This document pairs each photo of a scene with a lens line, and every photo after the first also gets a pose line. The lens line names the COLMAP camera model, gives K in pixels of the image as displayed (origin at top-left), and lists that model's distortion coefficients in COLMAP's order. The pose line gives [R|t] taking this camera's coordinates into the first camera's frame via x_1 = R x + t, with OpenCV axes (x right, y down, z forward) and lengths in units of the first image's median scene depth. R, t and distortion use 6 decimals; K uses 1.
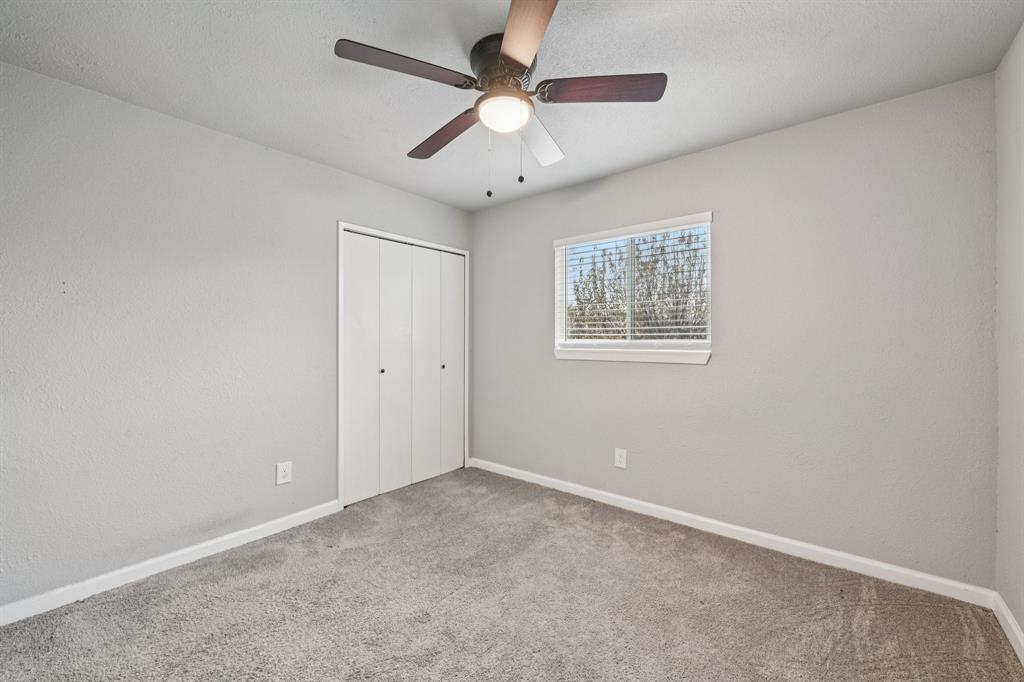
lens RADIAL K [[410.7, 0, 515.9], [0, 410.7, 335.7], [0, 0, 1]] dist [-0.000968, -0.000133]
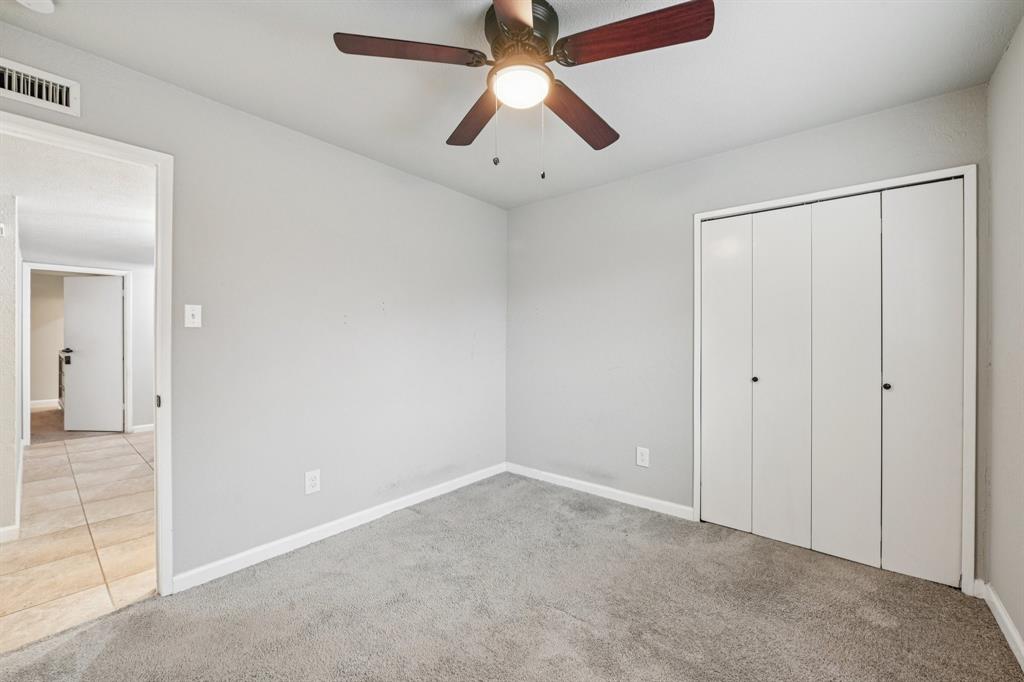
lens RADIAL K [[410.7, 0, 515.9], [0, 410.7, 335.7], [0, 0, 1]] dist [-0.000968, -0.000133]
pose [[-0.008531, -0.005164, -0.999950, 0.538141], [0.006270, 0.999967, -0.005217, 0.002864], [0.999944, -0.006314, -0.008498, 0.621022]]
